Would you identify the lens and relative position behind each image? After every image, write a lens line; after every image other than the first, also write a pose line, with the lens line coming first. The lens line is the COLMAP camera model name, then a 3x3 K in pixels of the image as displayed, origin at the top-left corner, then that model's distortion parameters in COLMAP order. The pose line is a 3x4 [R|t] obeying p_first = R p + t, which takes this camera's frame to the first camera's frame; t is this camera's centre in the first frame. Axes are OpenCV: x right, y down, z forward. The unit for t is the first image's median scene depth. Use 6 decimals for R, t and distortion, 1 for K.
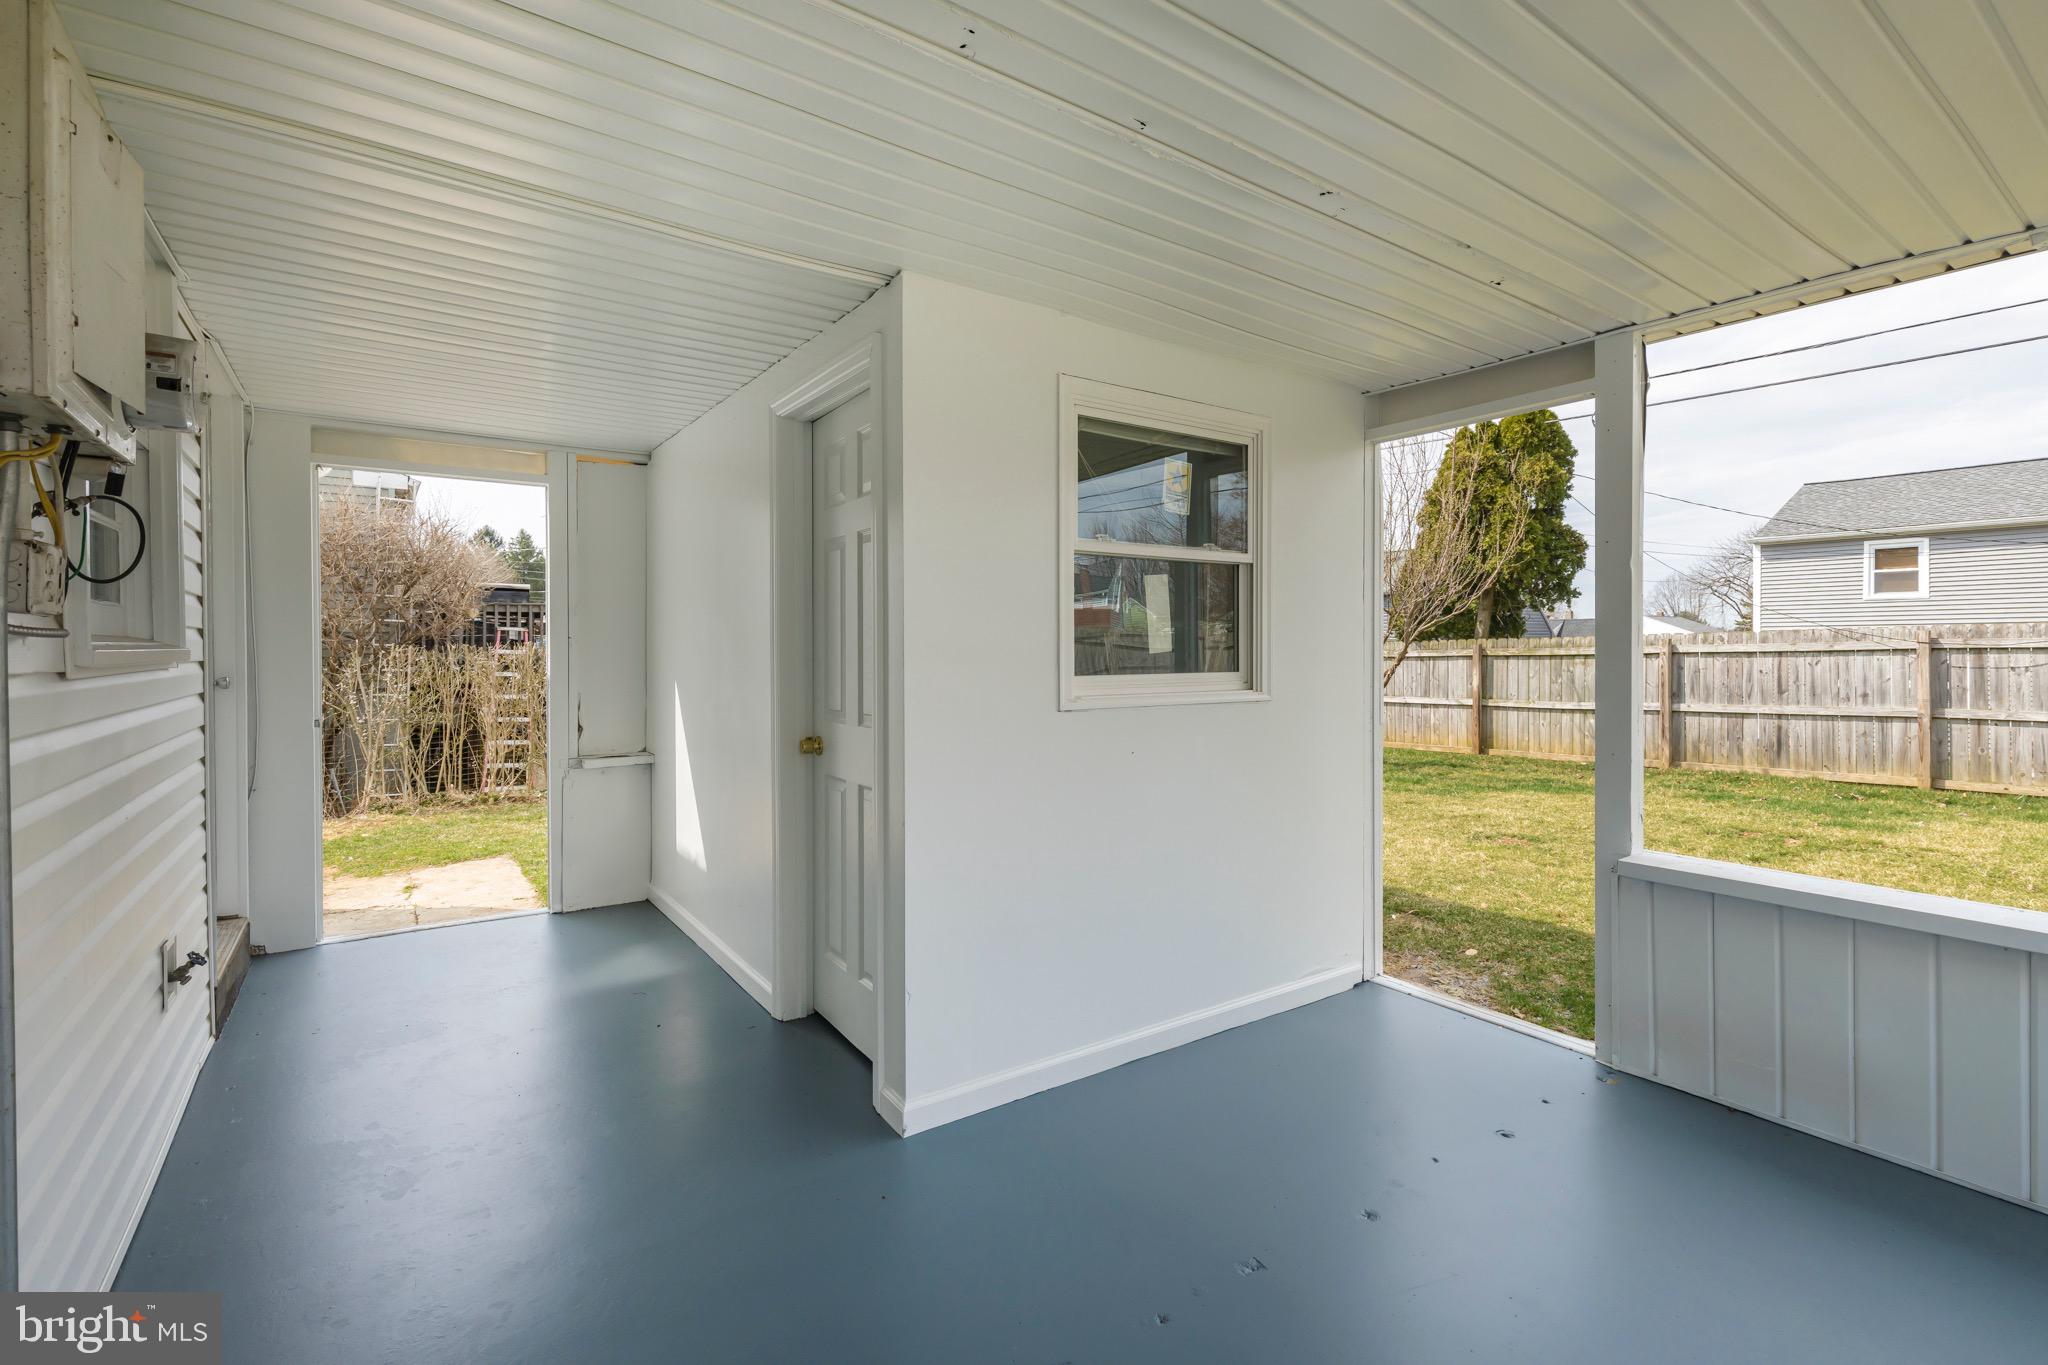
lens RADIAL K [[934.1, 0, 1032.6], [0, 934.1, 654.5], [0, 0, 1]] dist [0.001336, 0.000718]
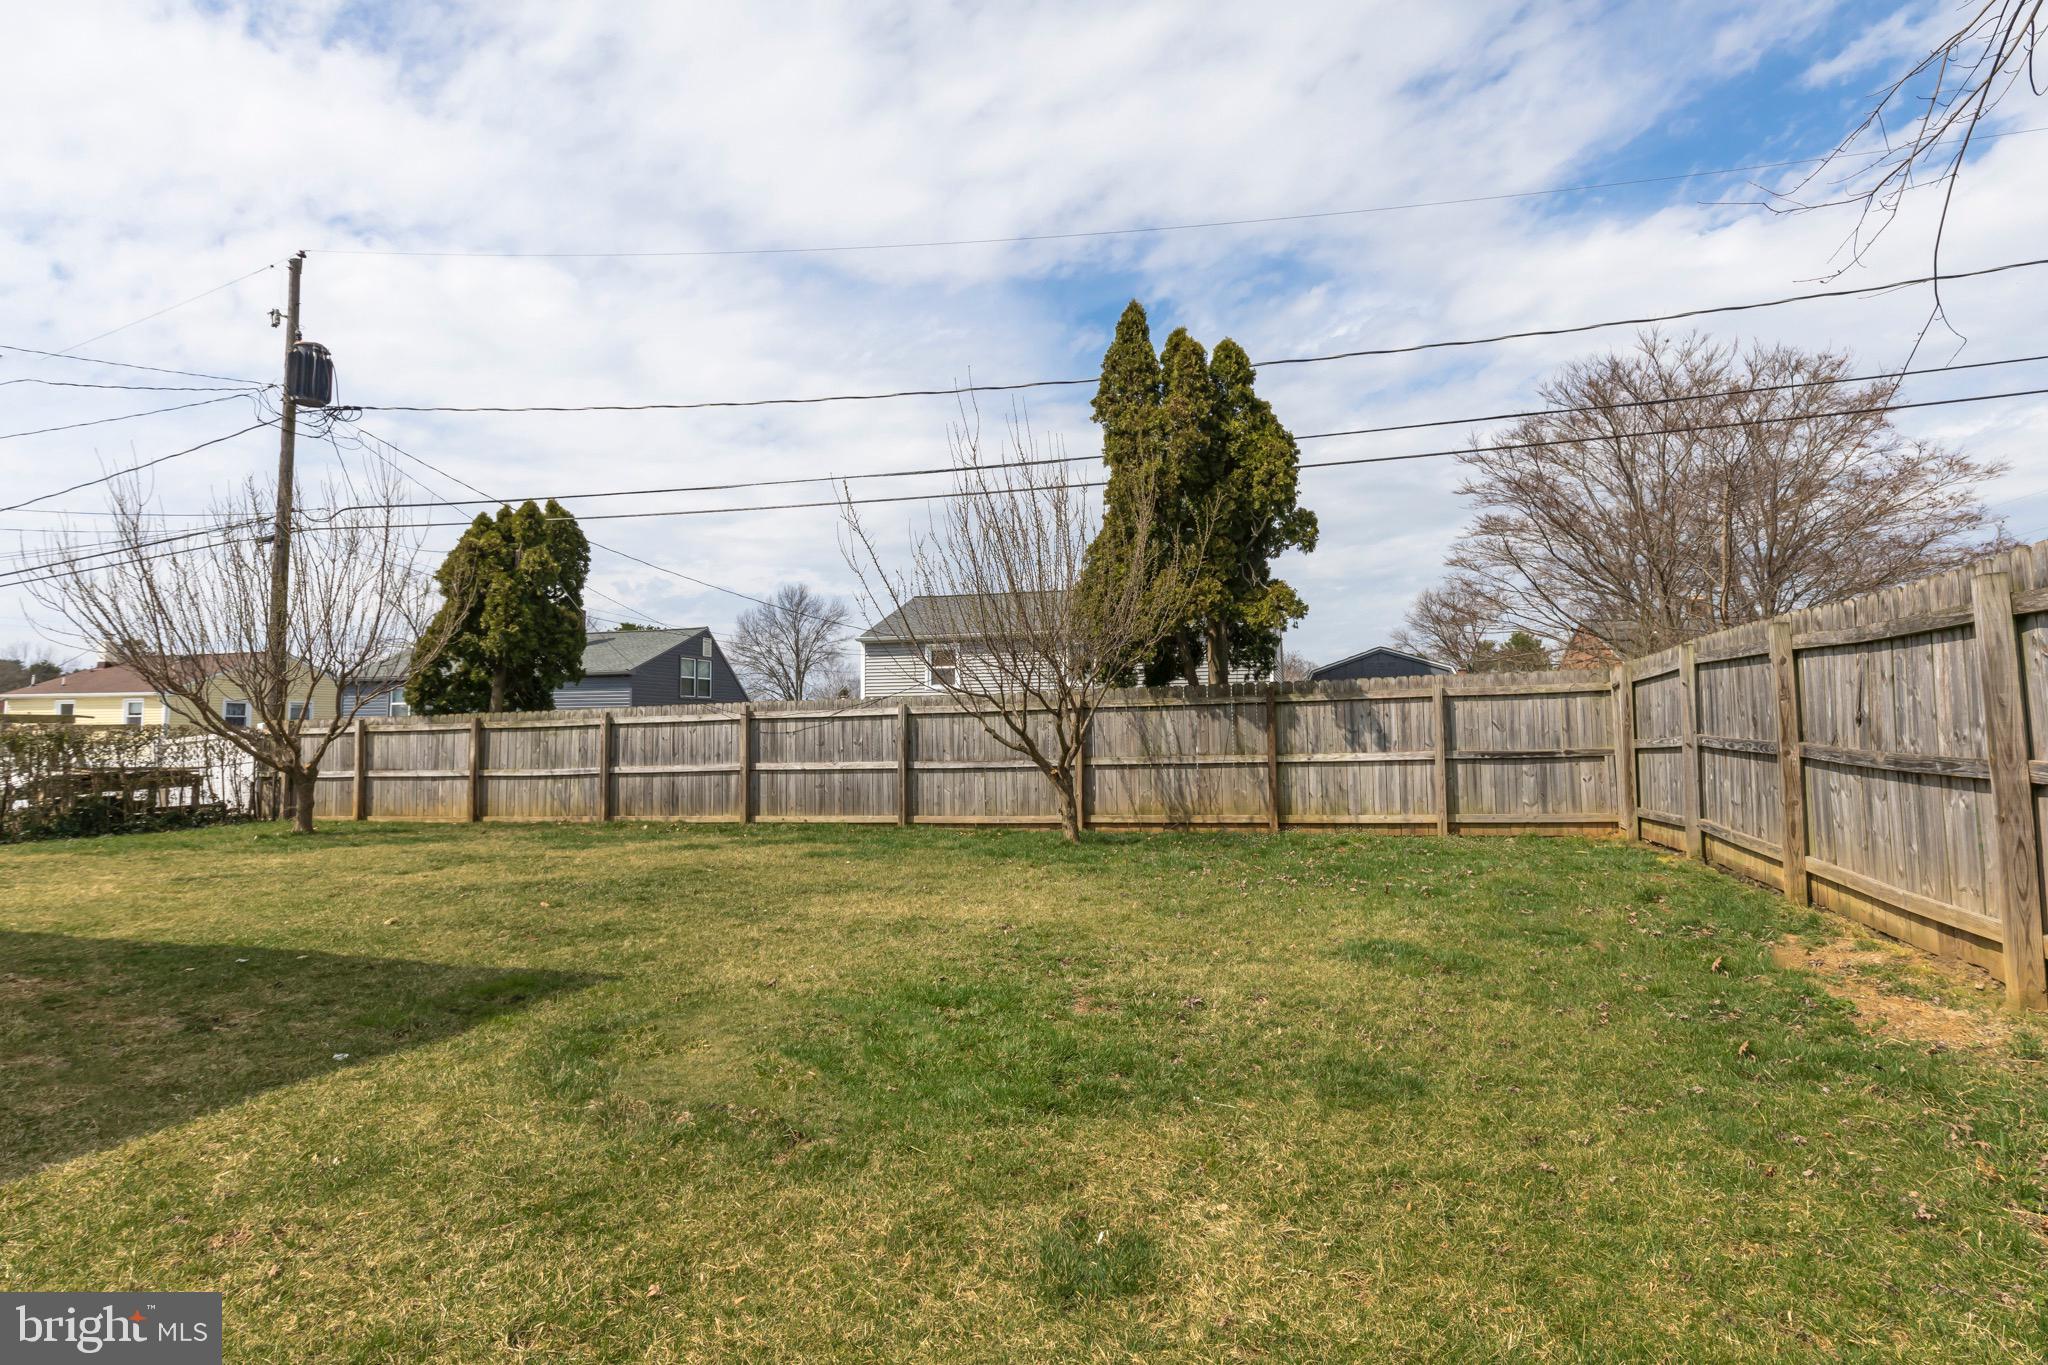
lens RADIAL K [[1014.0, 0, 1059.7], [0, 1014.0, 680.6], [0, 0, 1]] dist [0.000504, 0.000189]
pose [[0.797889, 0.030221, 0.602046, 0.399642], [0.008133, 0.998112, -0.060880, 0.028501], [-0.602749, 0.053472, 0.796137, -0.405346]]
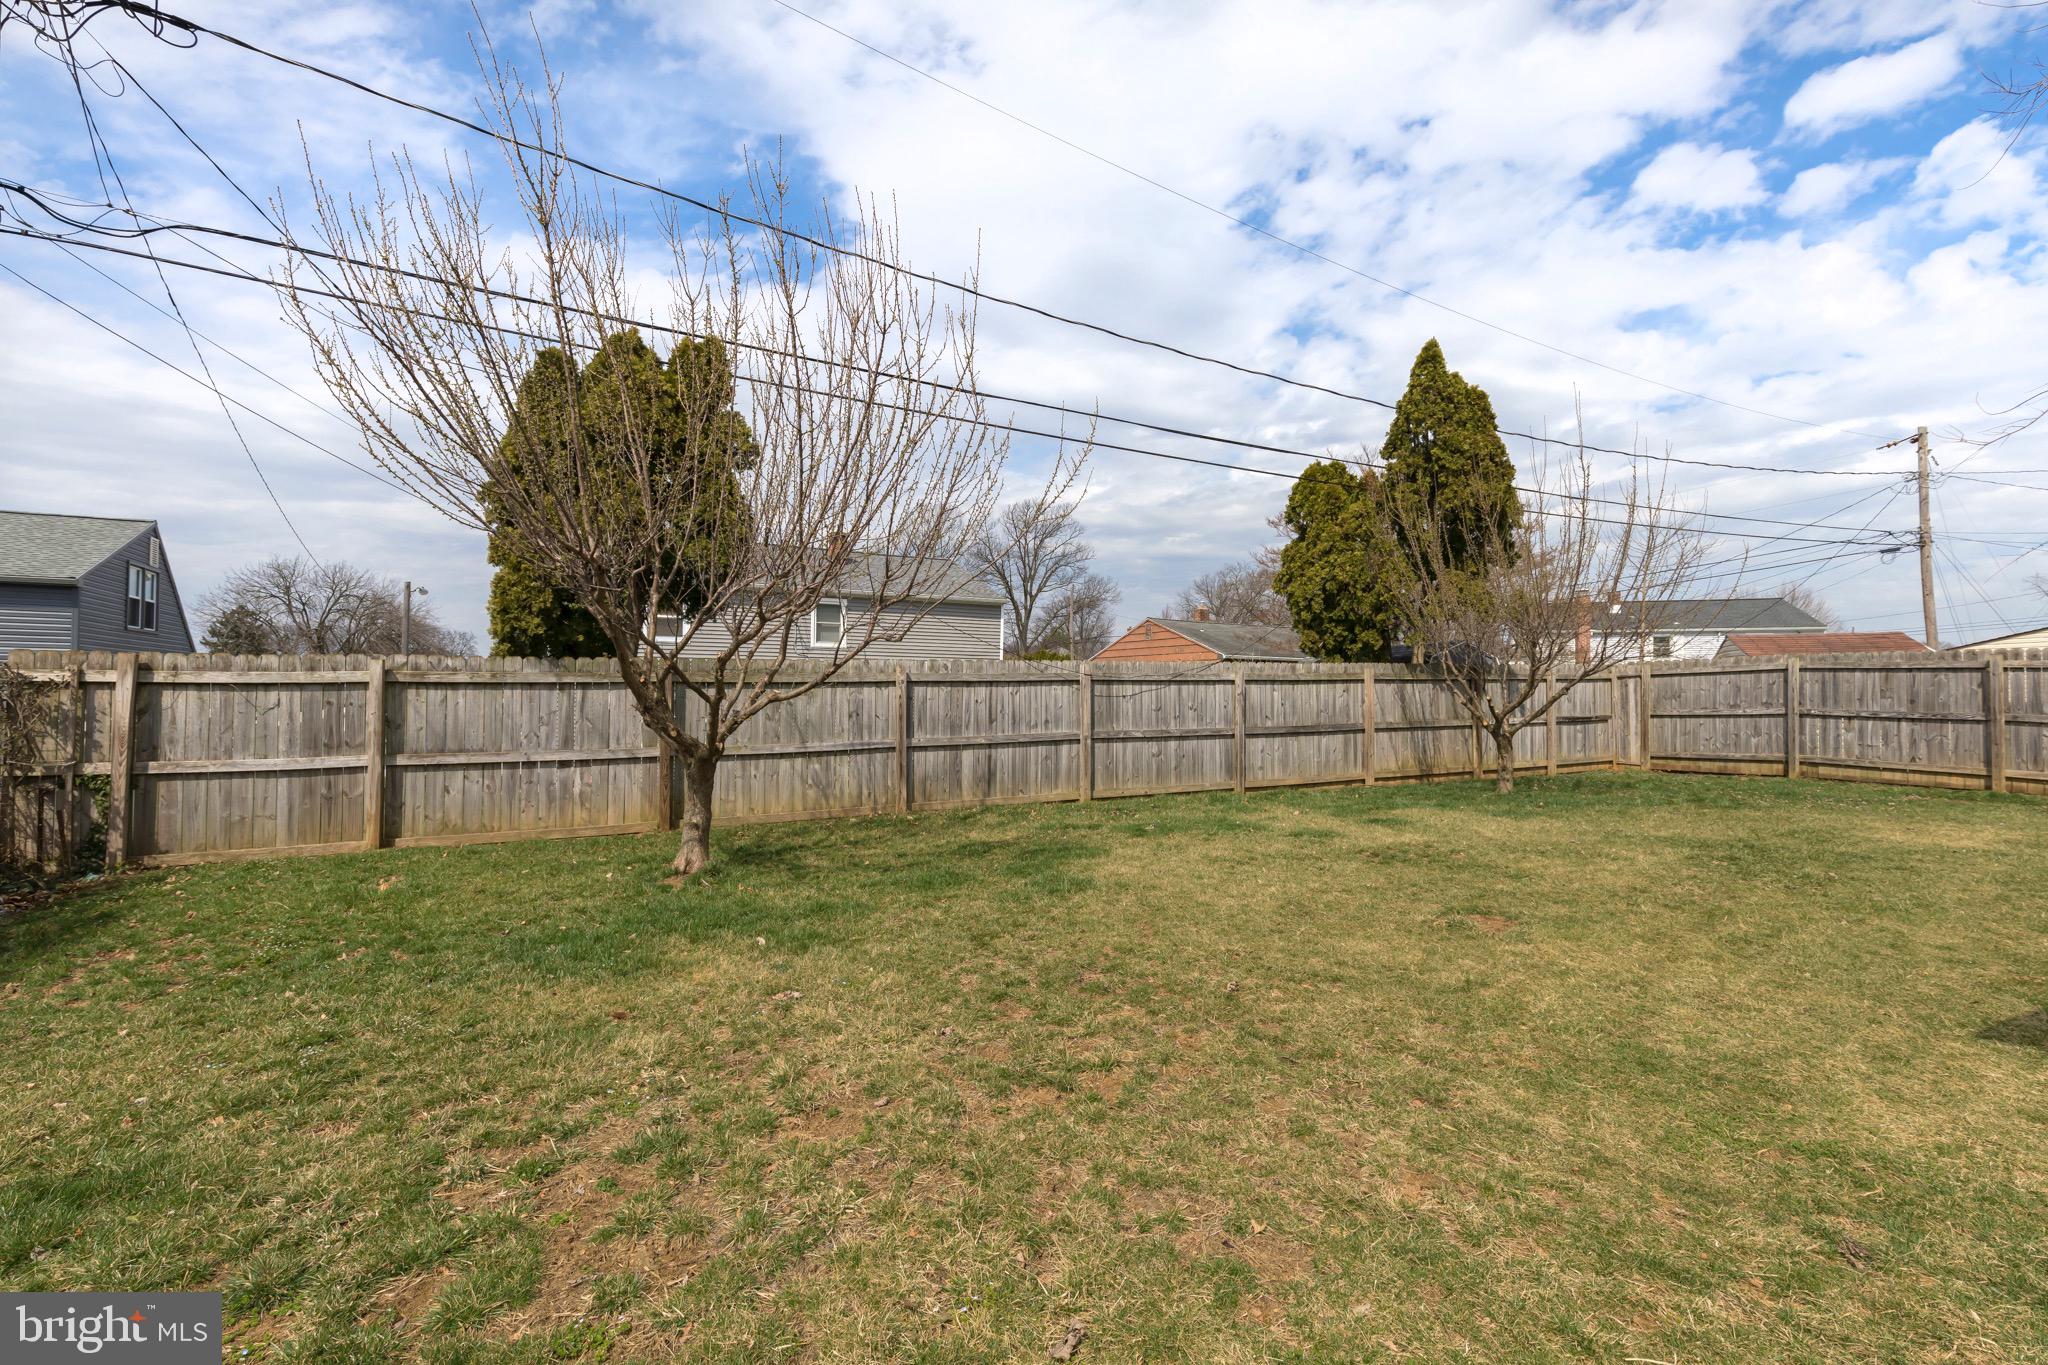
lens RADIAL K [[917.5, 0, 1024.0], [0, 917.5, 682.5], [0, 0, 1]] dist [0.014588, 0.000165]
pose [[0.143912, 0.021020, 0.989367, -0.175544], [-0.000928, 0.999777, -0.021107, 0.019332], [-0.989590, 0.002120, 0.143900, 0.838971]]
